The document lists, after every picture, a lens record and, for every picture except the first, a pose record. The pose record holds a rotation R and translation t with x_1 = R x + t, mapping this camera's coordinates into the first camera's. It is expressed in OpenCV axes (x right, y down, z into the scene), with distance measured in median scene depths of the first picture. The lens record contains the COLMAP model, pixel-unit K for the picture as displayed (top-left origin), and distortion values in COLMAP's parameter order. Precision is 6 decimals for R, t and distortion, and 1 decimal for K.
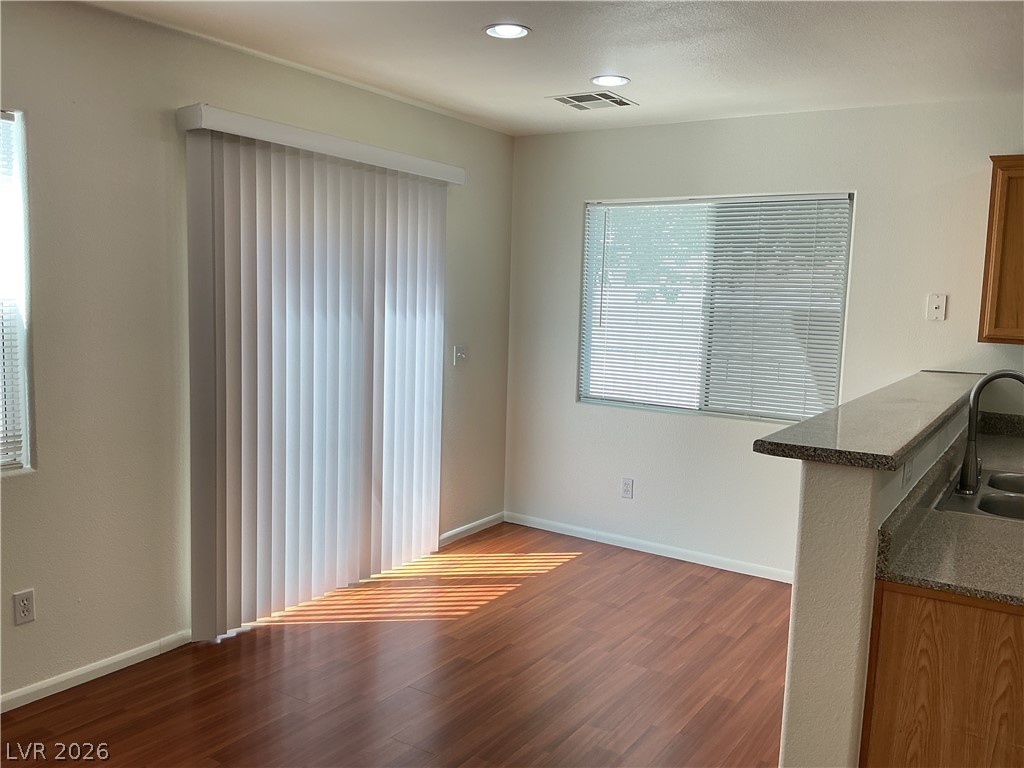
lens RADIAL K [[856.1, 0, 512.0], [0, 856.1, 384.0], [0, 0, 1]] dist [0.143743, -0.287554]
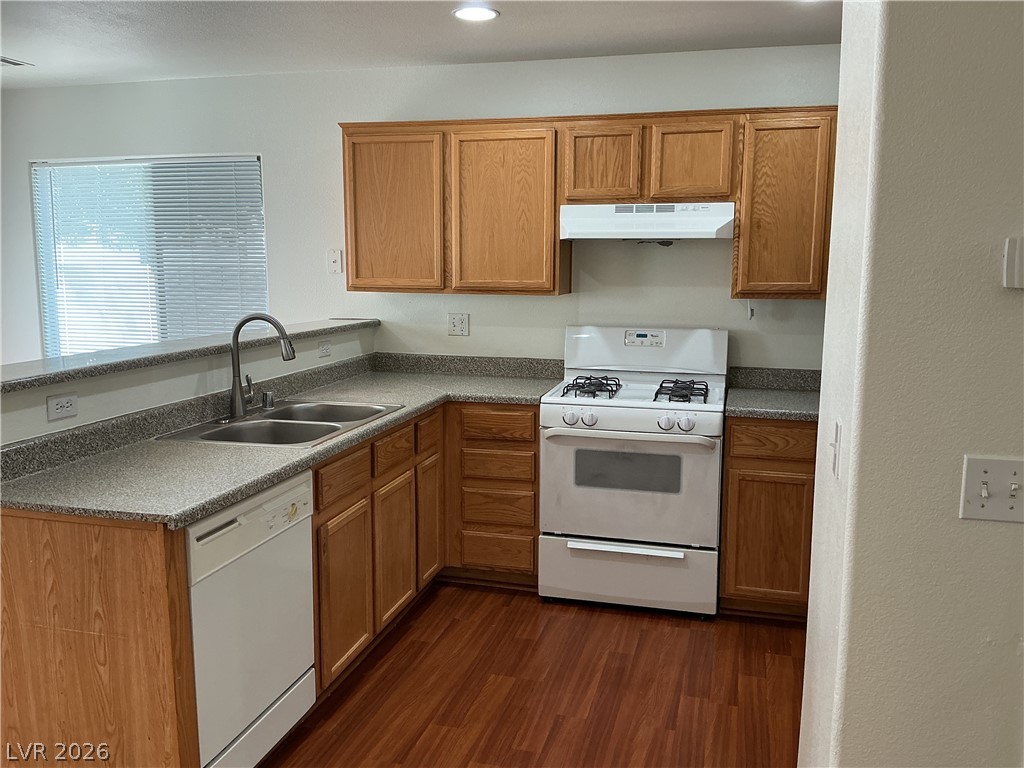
lens RADIAL K [[856.1, 0, 512.0], [0, 856.1, 384.0], [0, 0, 1]] dist [0.143743, -0.287554]
pose [[0.953751, -0.069729, 0.292399, 0.350883], [0.057383, 0.997069, 0.050601, 0.024589], [-0.295070, -0.031482, 0.954957, -0.124282]]
